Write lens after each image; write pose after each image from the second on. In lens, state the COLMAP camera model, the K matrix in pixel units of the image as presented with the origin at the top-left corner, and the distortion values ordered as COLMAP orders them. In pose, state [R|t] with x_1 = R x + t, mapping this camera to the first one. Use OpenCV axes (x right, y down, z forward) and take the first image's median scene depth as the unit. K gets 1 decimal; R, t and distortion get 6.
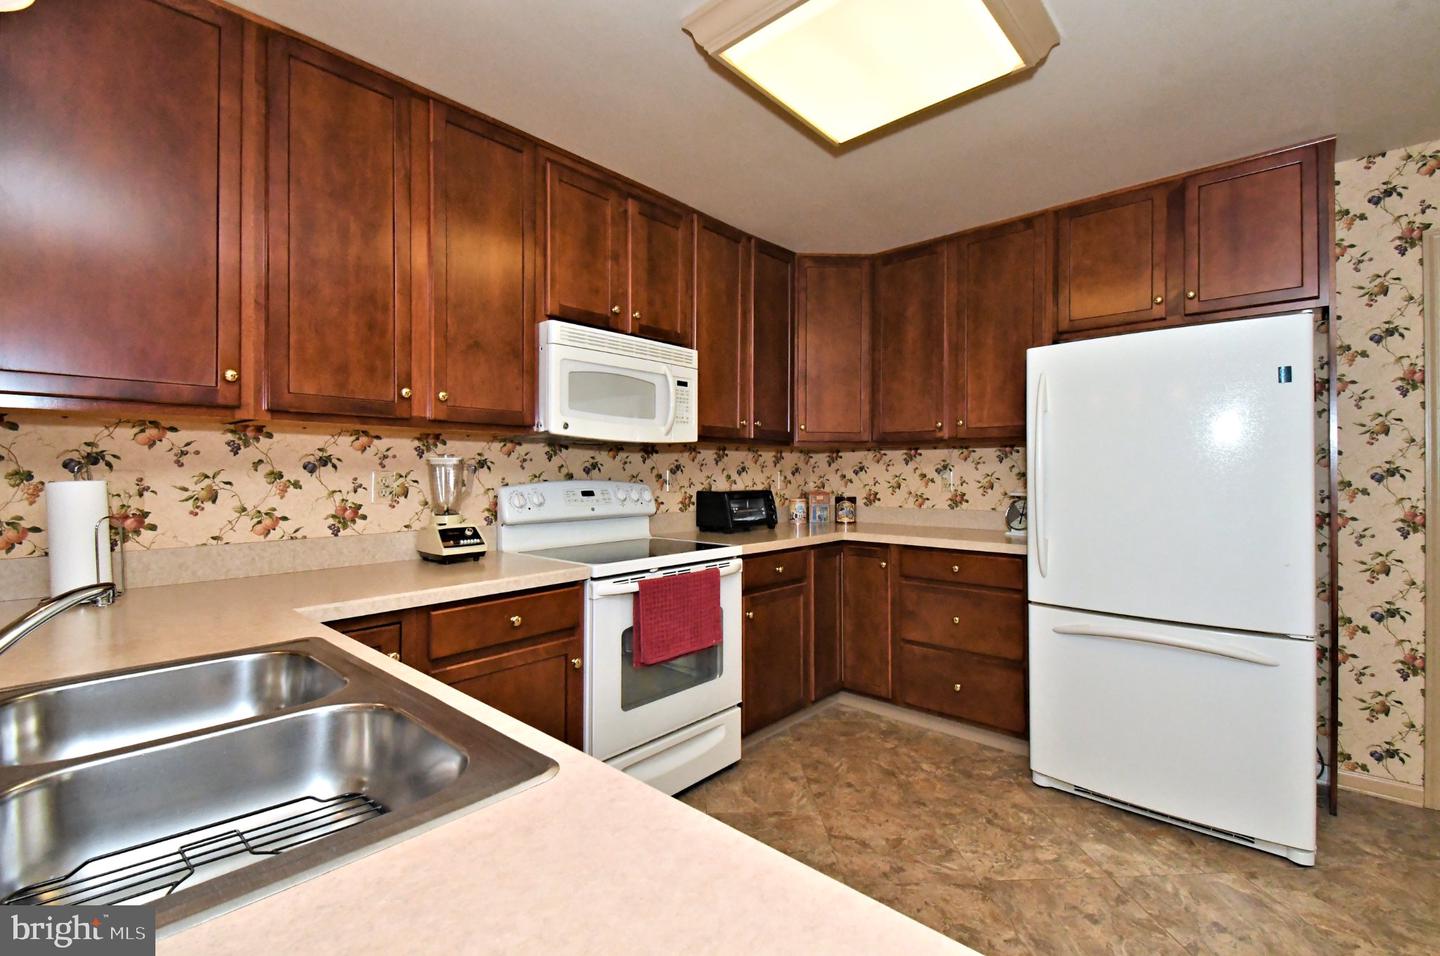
lens RADIAL K [[629.9, 0, 707.2], [0, 629.9, 470.7], [0, 0, 1]] dist [0.032230, -0.021564]
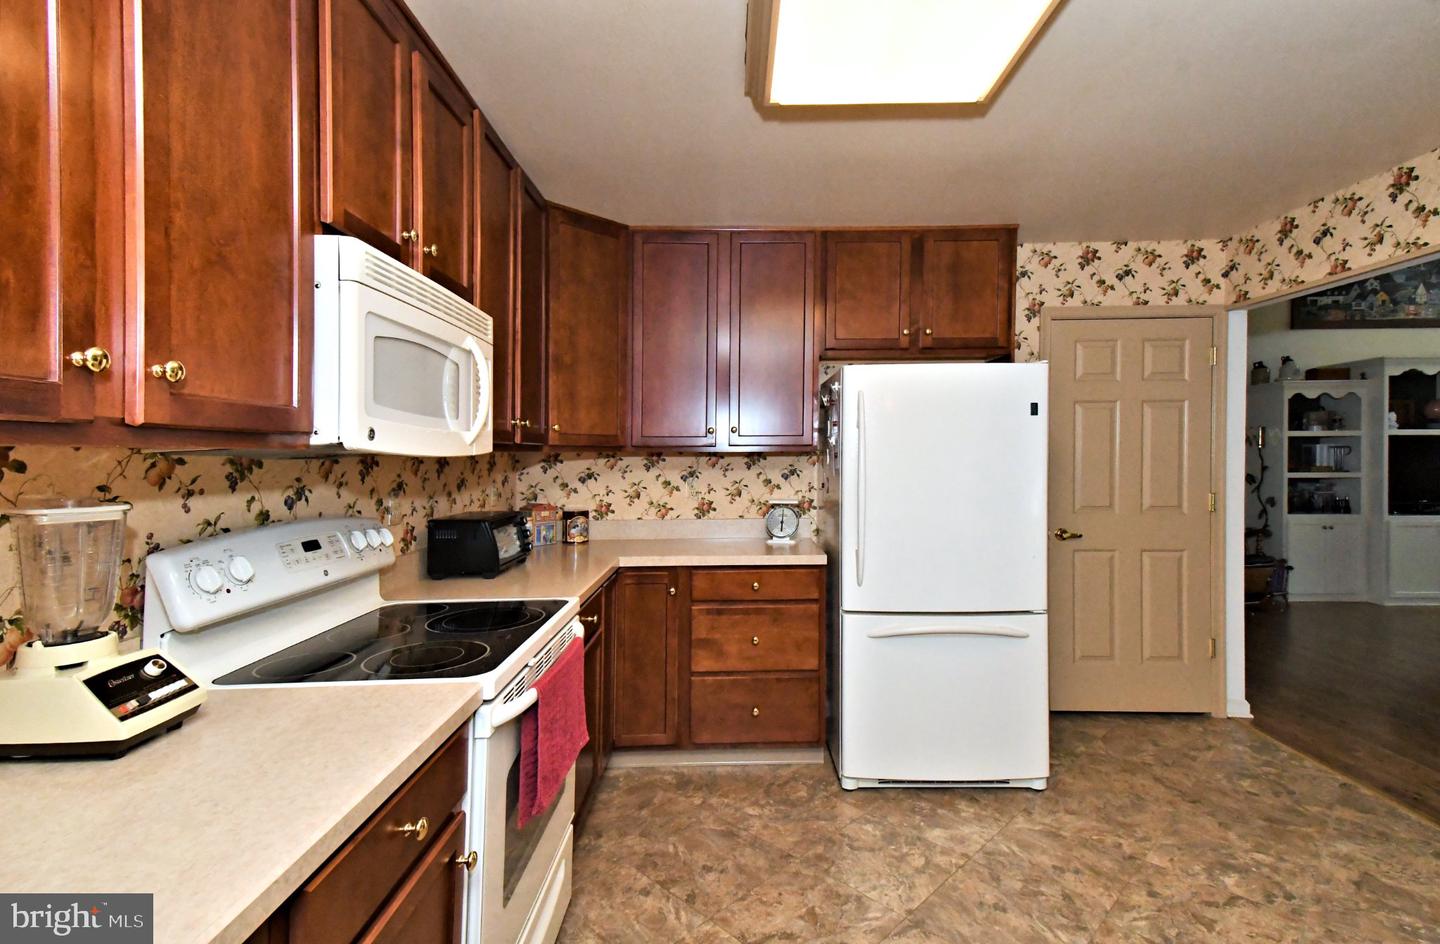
lens RADIAL K [[688.7, 0, 736.7], [0, 688.7, 451.5], [0, 0, 1]] dist [0.042060, -0.001169]
pose [[0.718448, -0.000273, 0.695581, -0.366320], [0.002651, 0.999994, -0.002346, -0.047059], [-0.695576, 0.003529, 0.718444, 0.297050]]
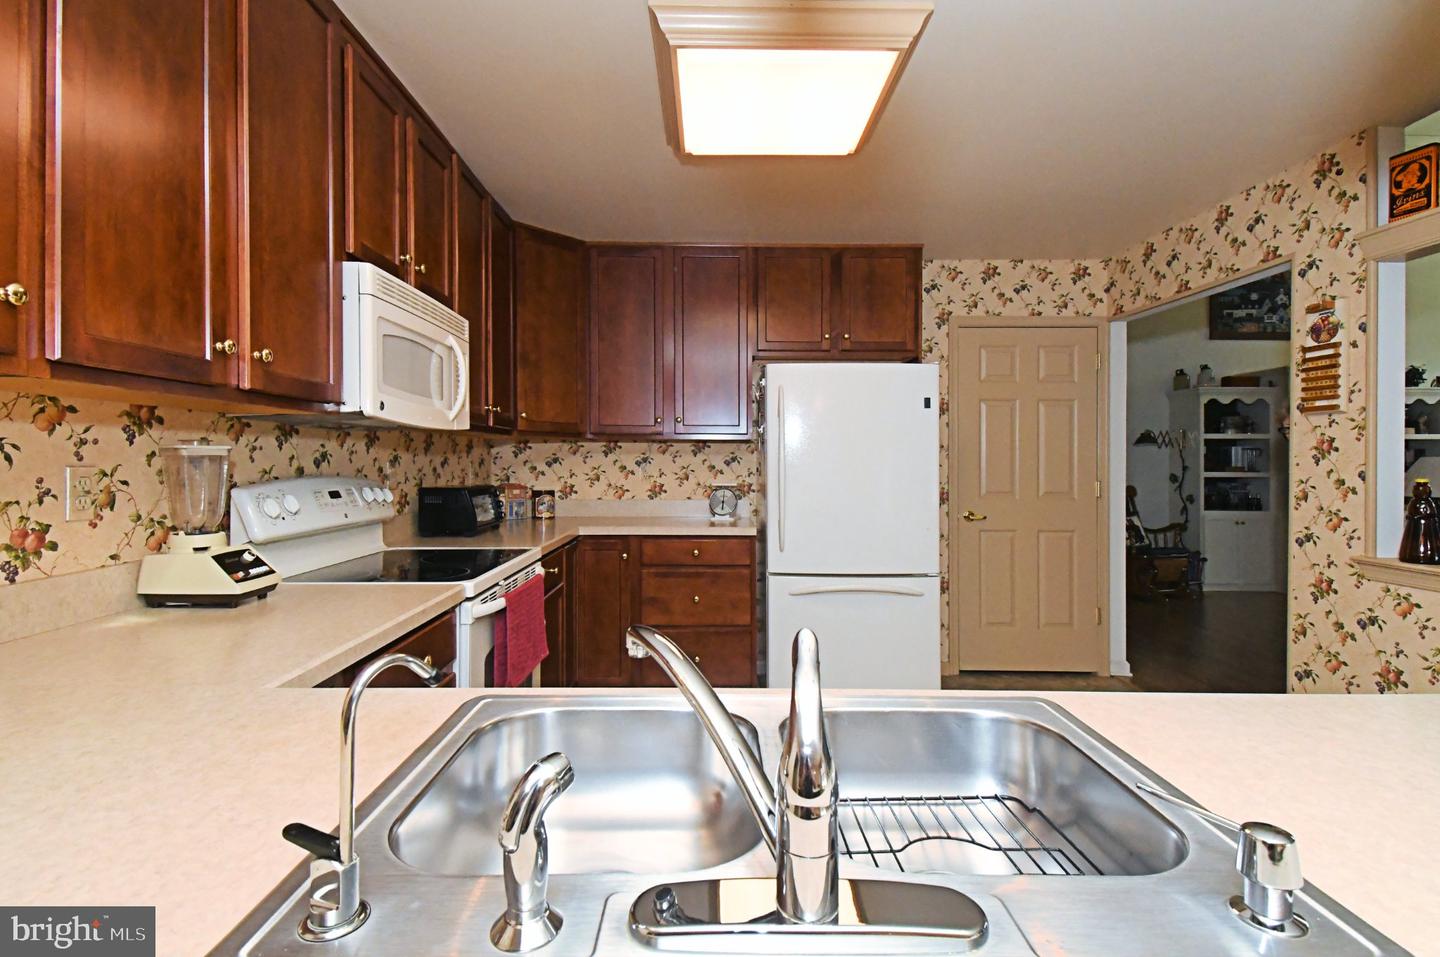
lens RADIAL K [[696.4, 0, 726.4], [0, 696.4, 498.2], [0, 0, 1]] dist [0.012245, 0.000336]
pose [[0.711112, -0.034720, 0.702221, -0.459221], [-0.005133, 0.998497, 0.054567, -0.007304], [-0.703060, -0.042408, 0.709865, 0.090029]]
